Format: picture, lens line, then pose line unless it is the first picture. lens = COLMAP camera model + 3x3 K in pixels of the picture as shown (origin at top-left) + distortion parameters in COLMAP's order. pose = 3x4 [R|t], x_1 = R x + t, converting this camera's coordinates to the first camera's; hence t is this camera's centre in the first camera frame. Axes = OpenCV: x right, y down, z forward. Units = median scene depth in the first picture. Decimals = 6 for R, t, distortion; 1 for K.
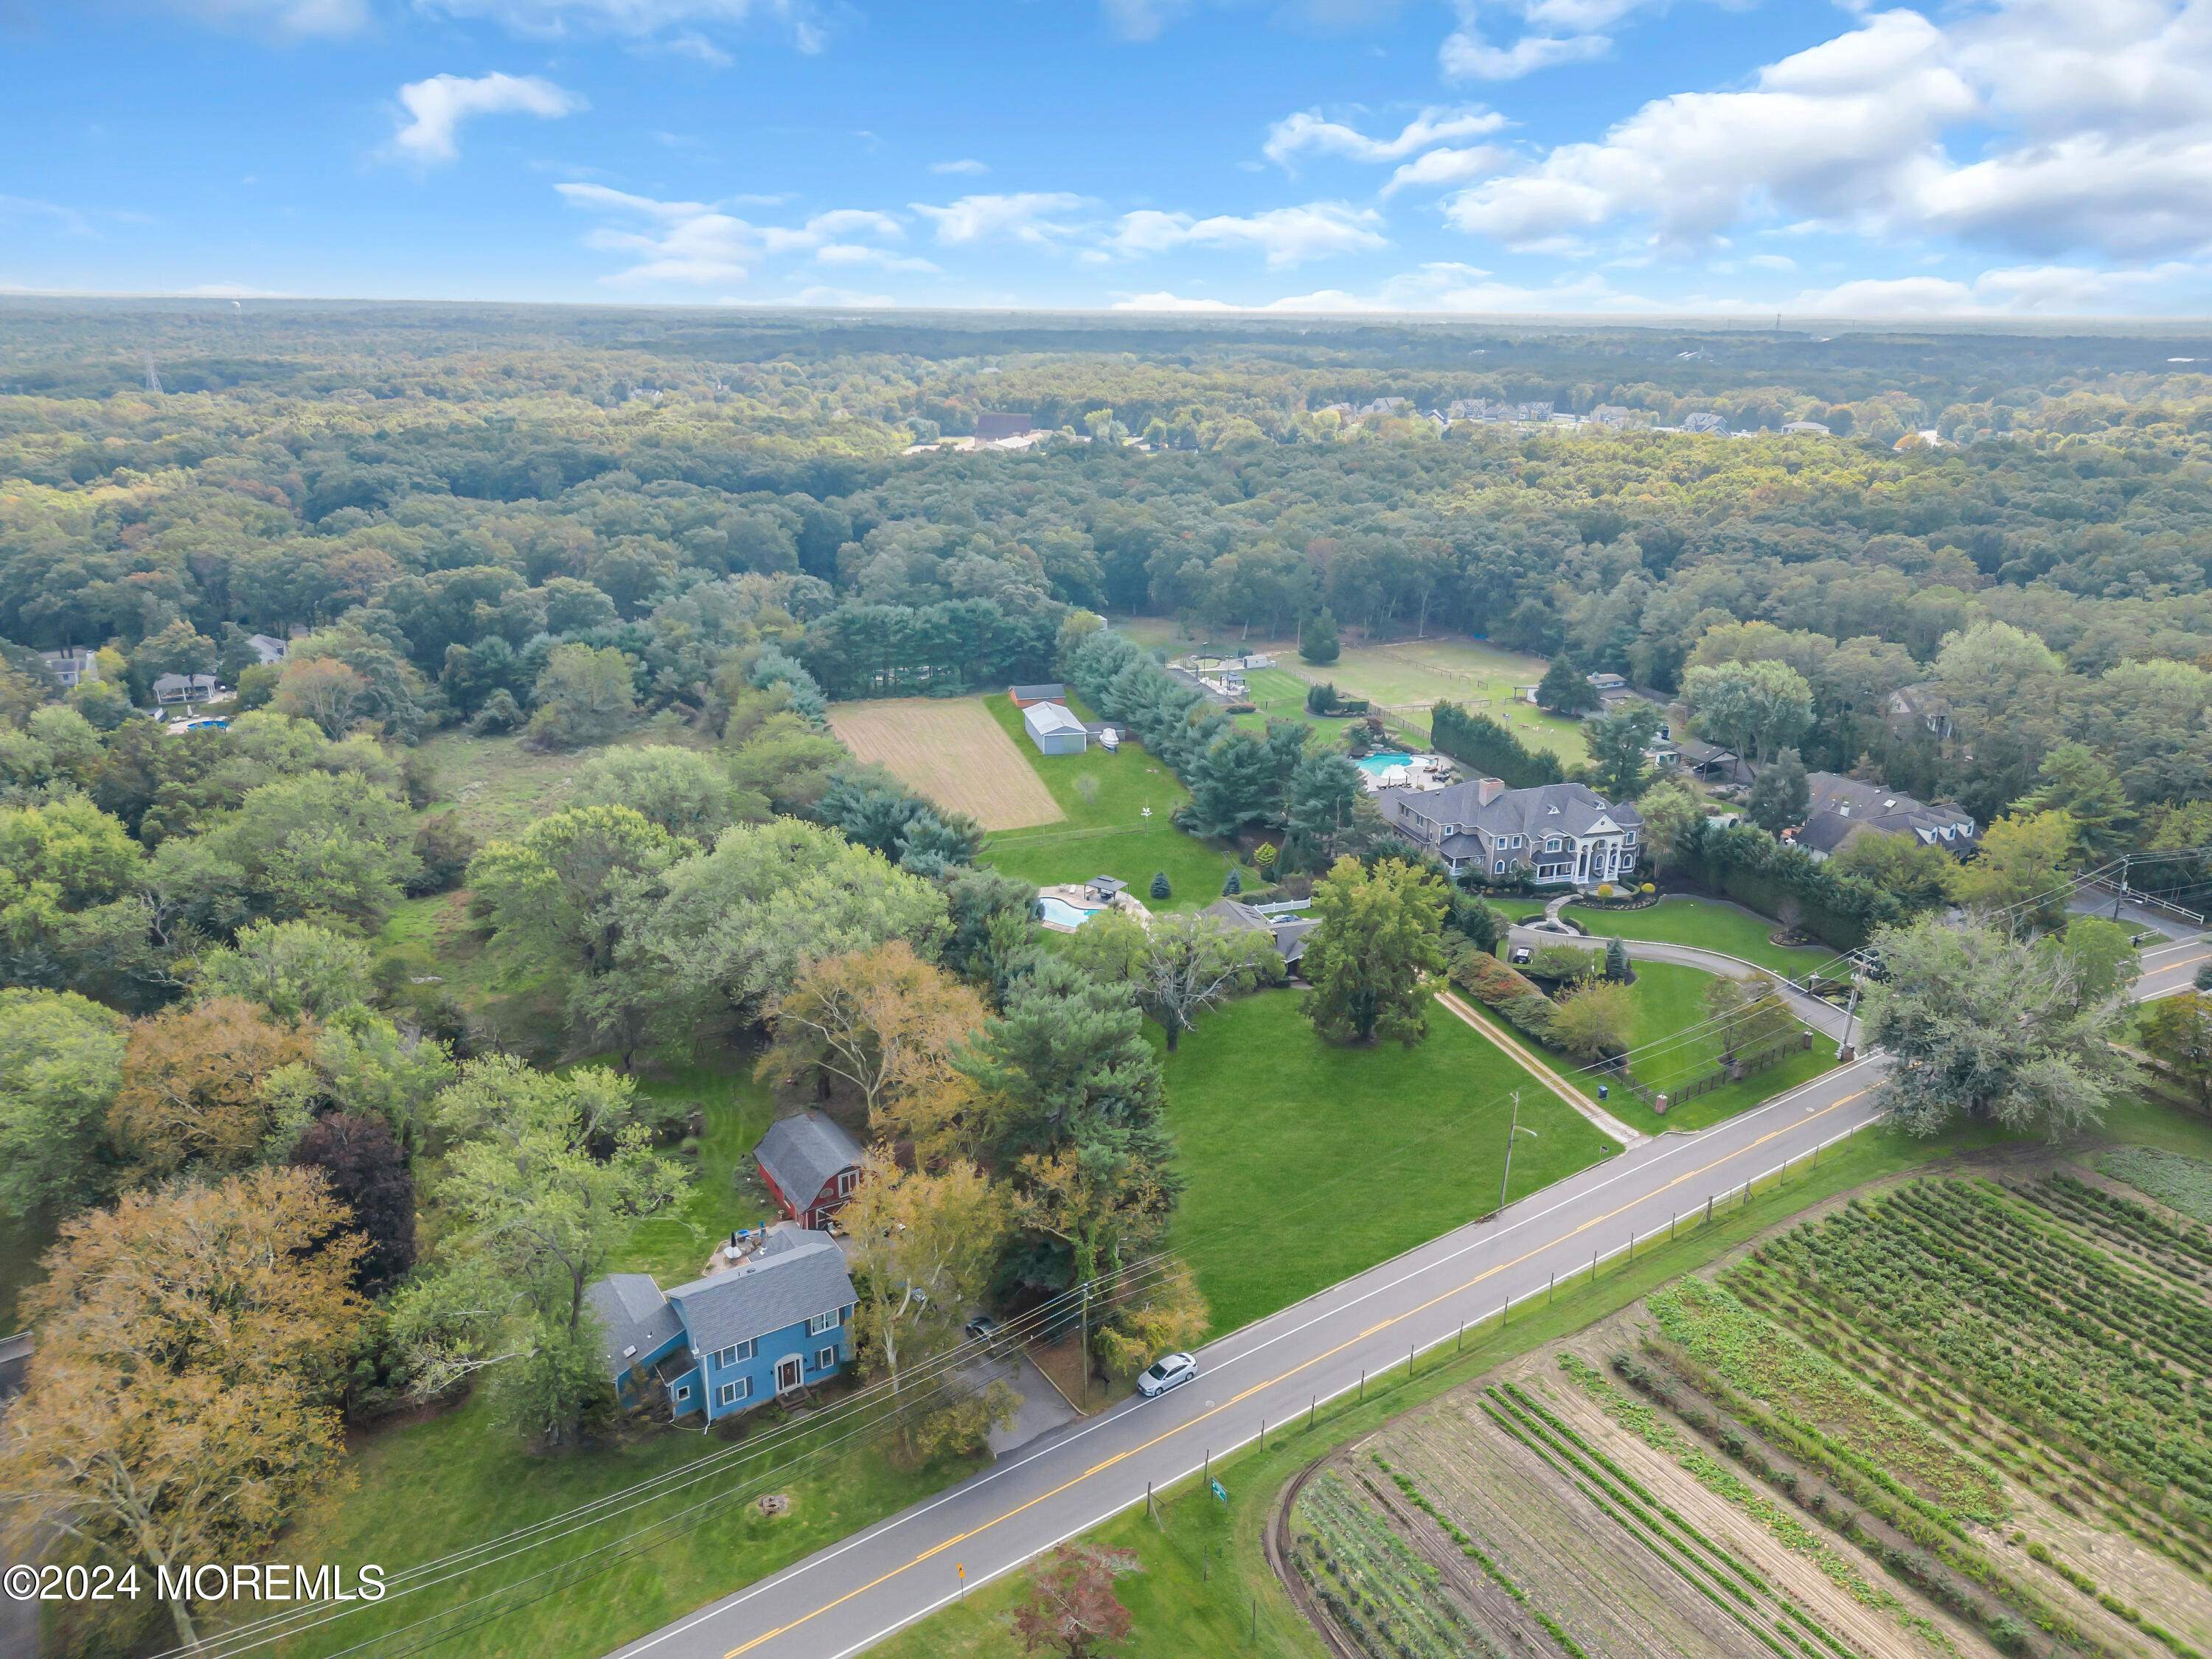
lens RADIAL K [[1541.1, 0, 1106.5], [0, 1541.1, 822.1], [0, 0, 1]] dist [0.073007, -0.075658]
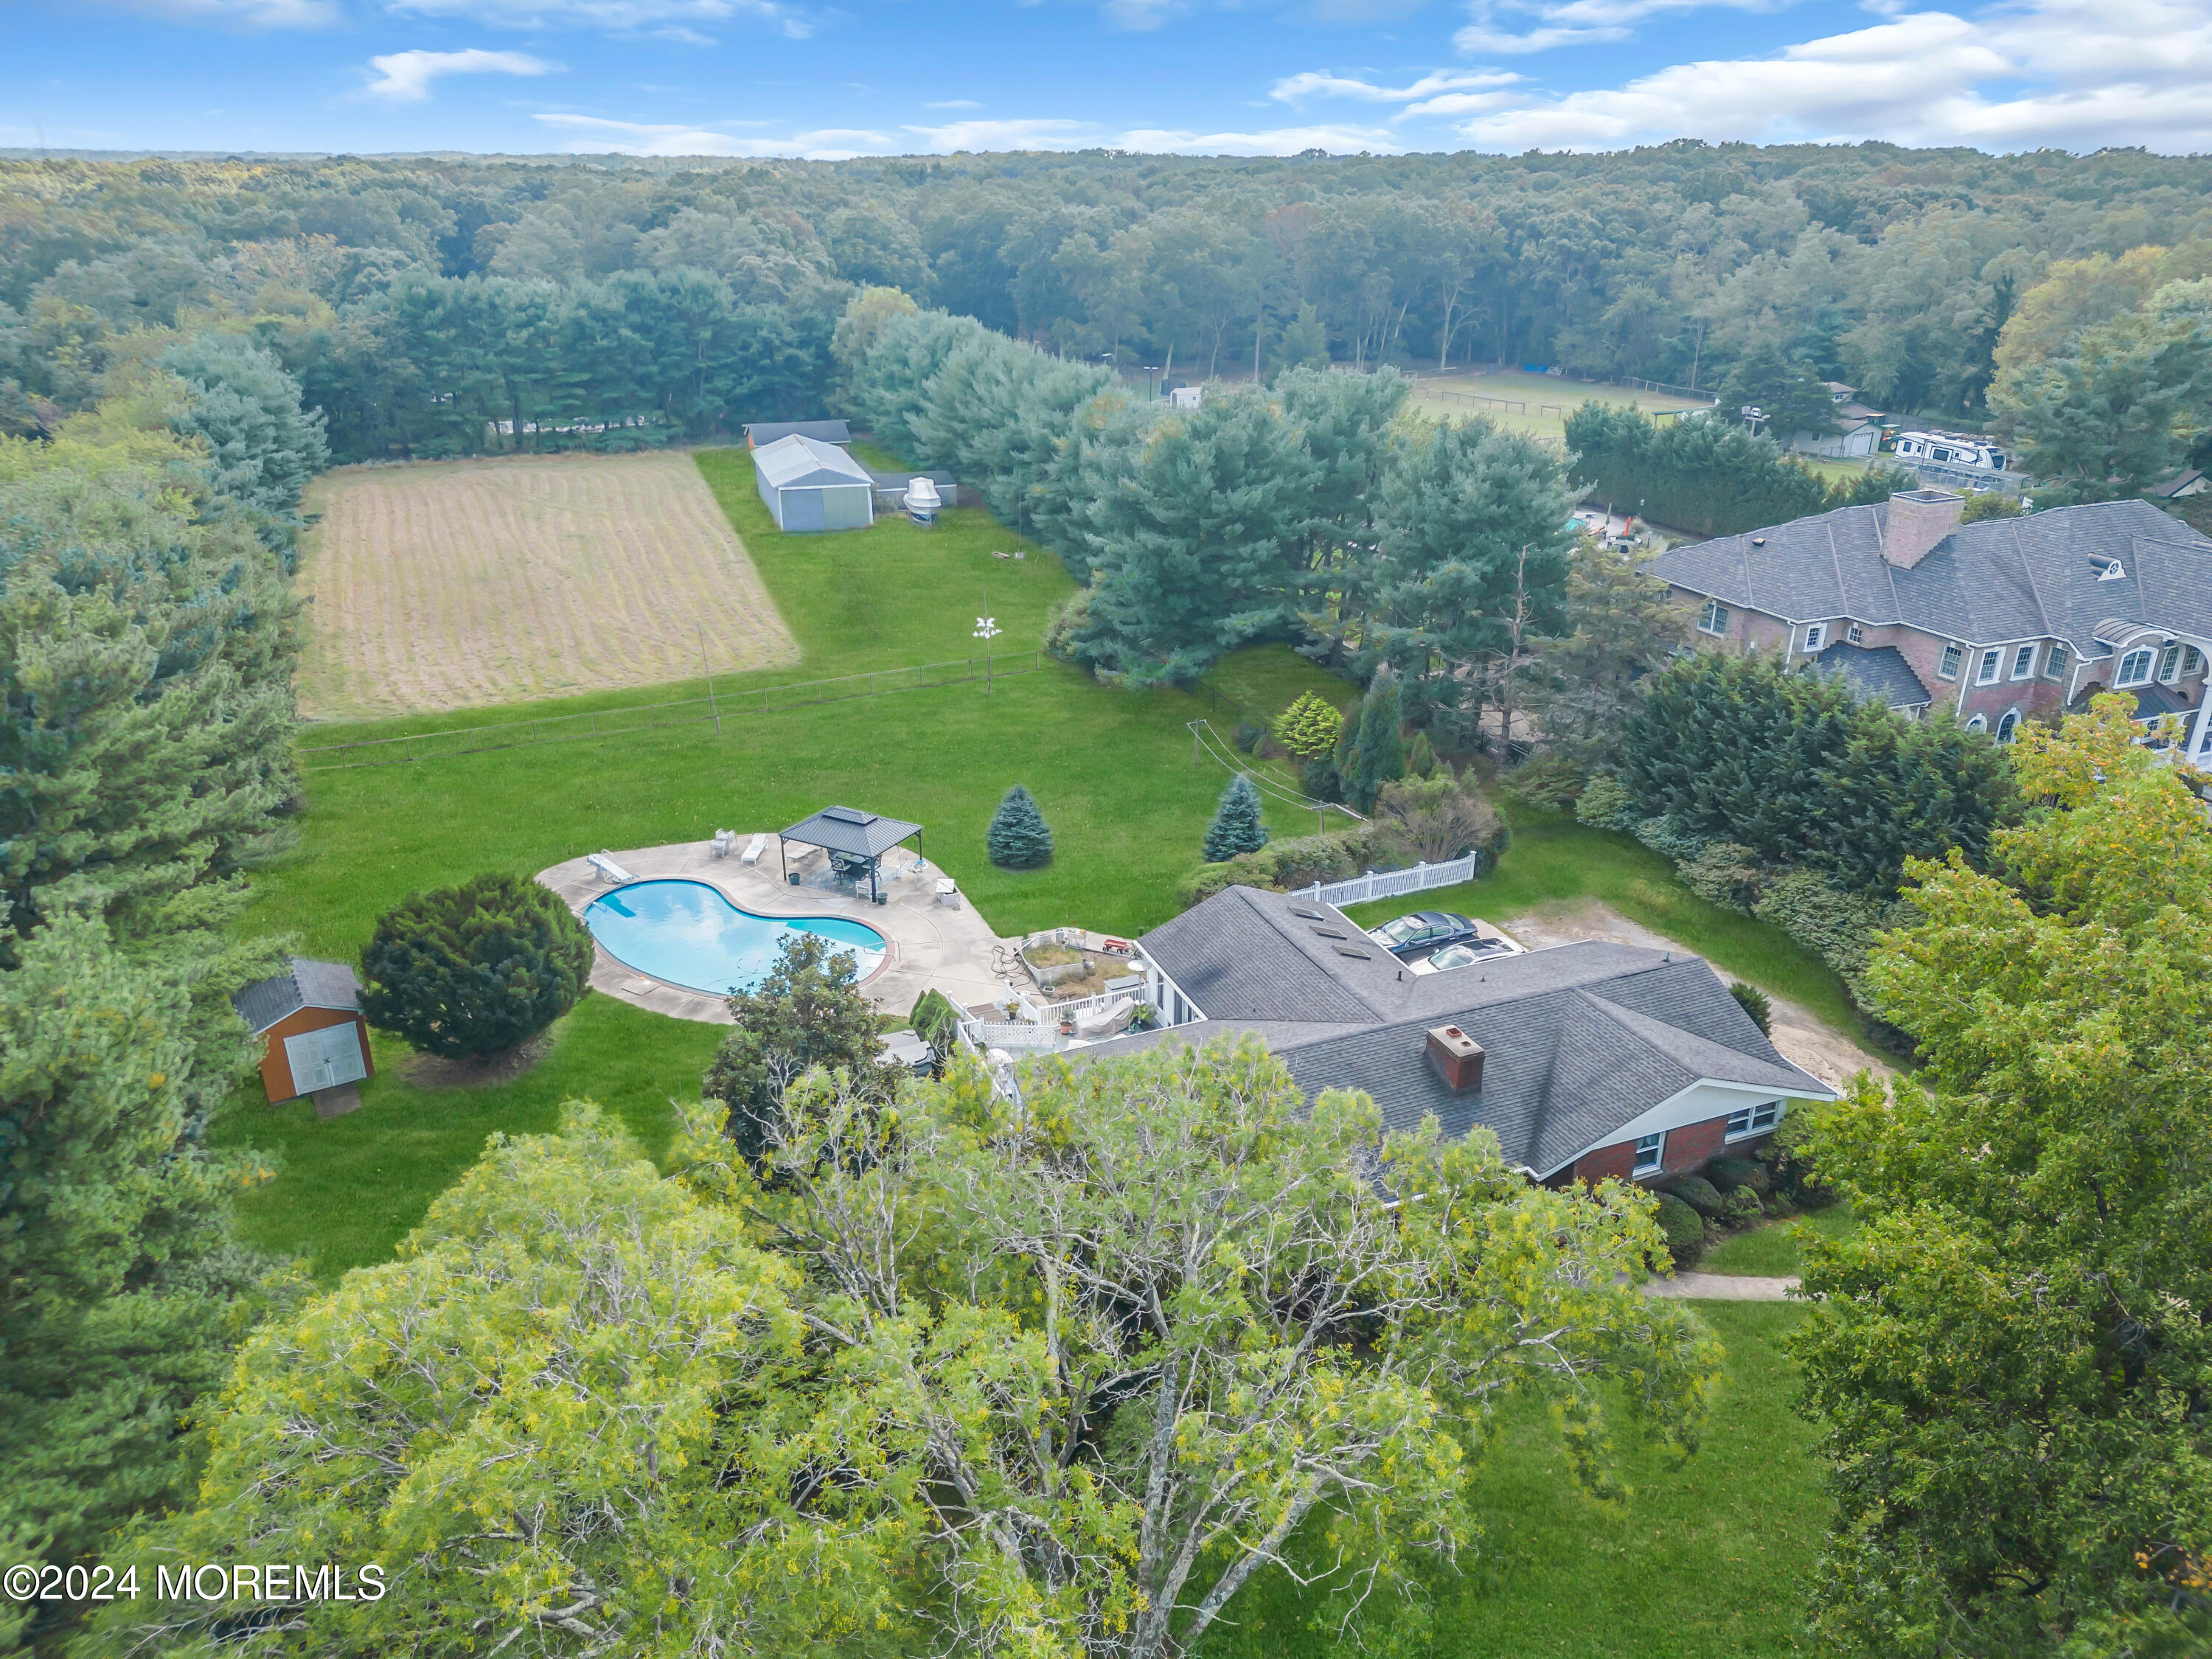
lens RADIAL K [[1541.1, 0, 1106.5], [0, 1541.1, 822.1], [0, 0, 1]] dist [0.073007, -0.075658]
pose [[0.997160, -0.039876, 0.063892, 0.025767], [0.034604, 0.996065, 0.081592, 0.010293], [-0.066894, -0.079150, 0.994616, 0.520999]]
